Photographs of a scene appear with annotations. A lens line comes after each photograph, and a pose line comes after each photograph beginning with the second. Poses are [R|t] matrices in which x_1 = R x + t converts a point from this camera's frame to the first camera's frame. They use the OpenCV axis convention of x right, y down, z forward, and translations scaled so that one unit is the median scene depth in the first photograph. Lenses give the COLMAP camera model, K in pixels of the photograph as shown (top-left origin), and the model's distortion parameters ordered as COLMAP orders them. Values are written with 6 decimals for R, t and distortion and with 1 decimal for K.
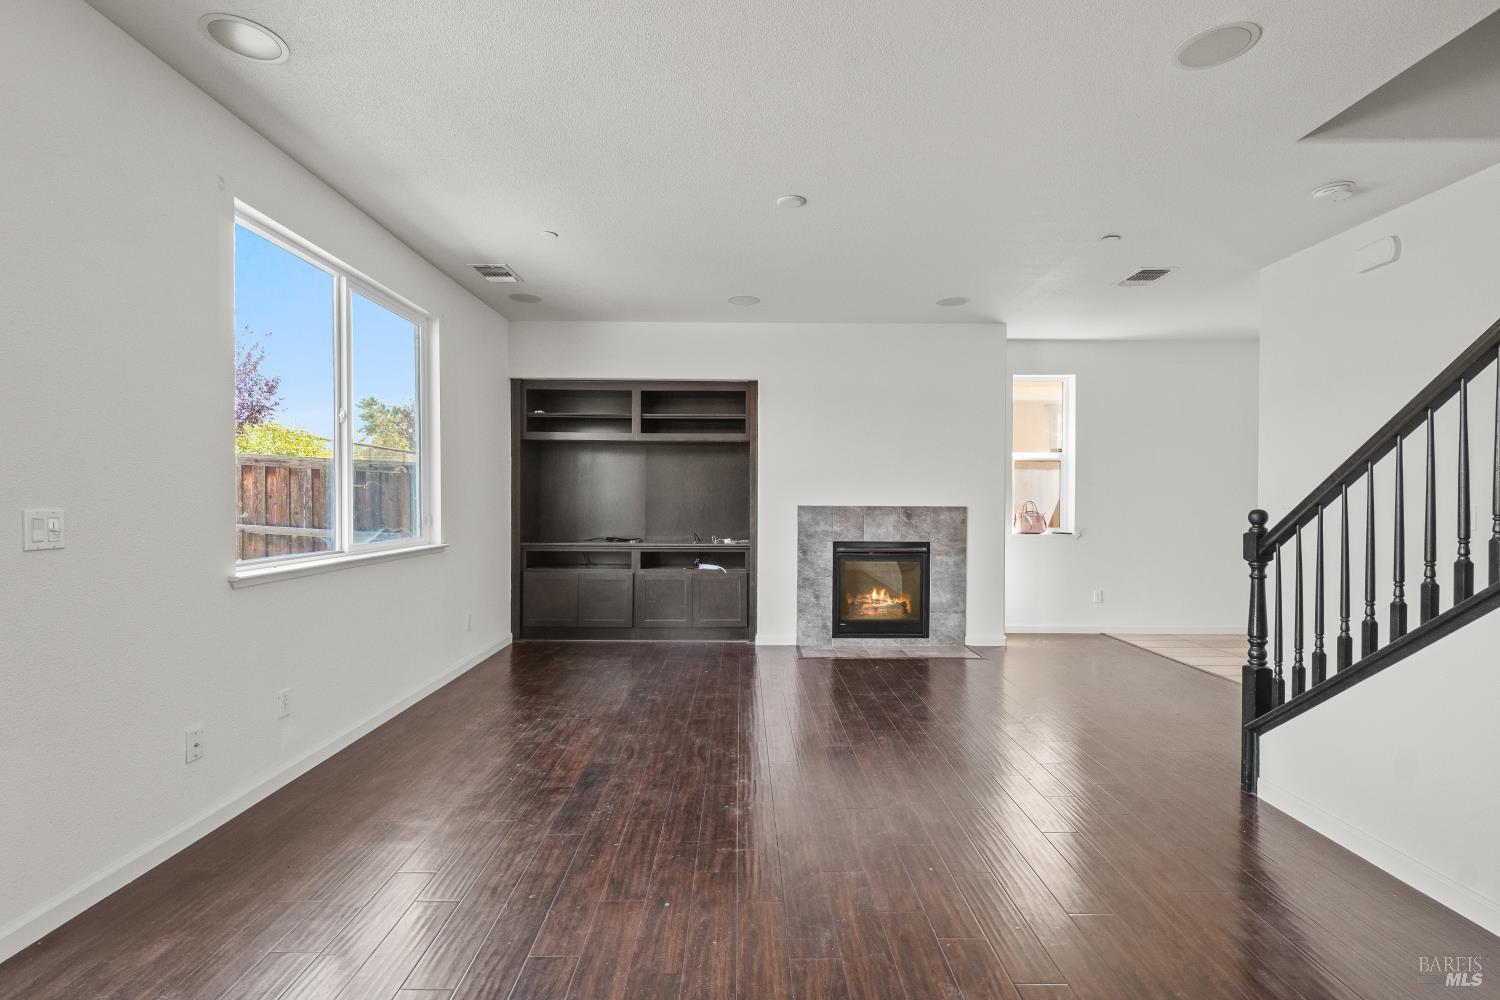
lens RADIAL K [[676.2, 0, 746.7], [0, 676.2, 508.9], [0, 0, 1]] dist [-0.000819, -0.002790]
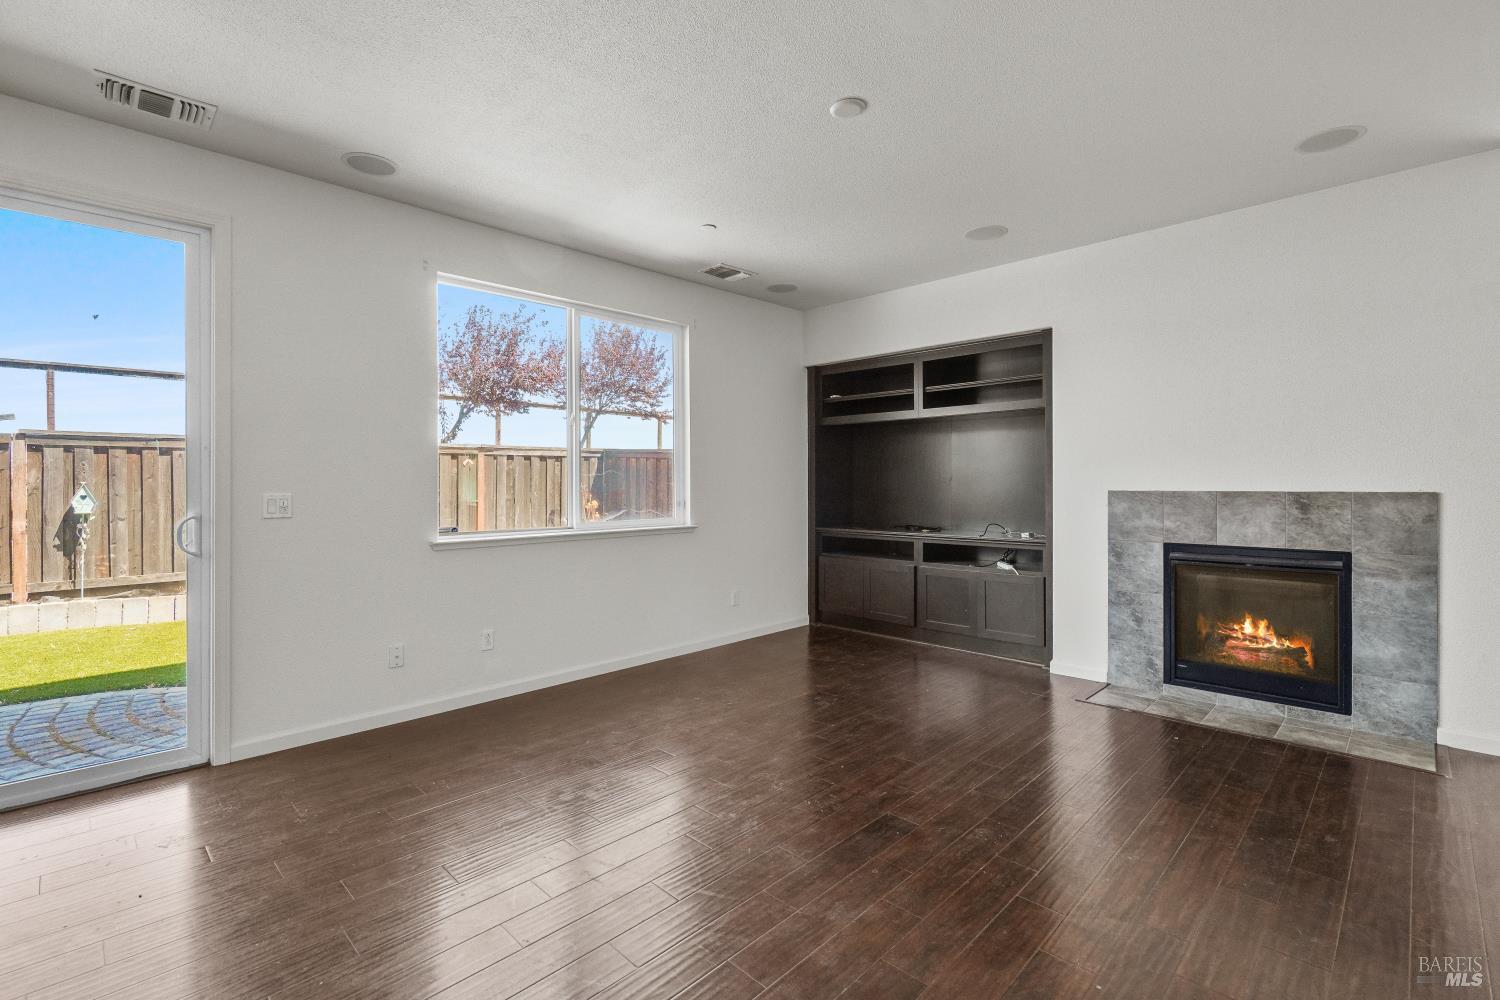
lens RADIAL K [[676.2, 0, 748.3], [0, 676.2, 487.0], [0, 0, 1]] dist [-0.000819, -0.002790]
pose [[0.706743, -0.003940, -0.707459, 0.315718], [-0.002711, 0.999962, -0.008278, -0.001690], [0.707465, 0.007768, 0.706705, 0.212420]]
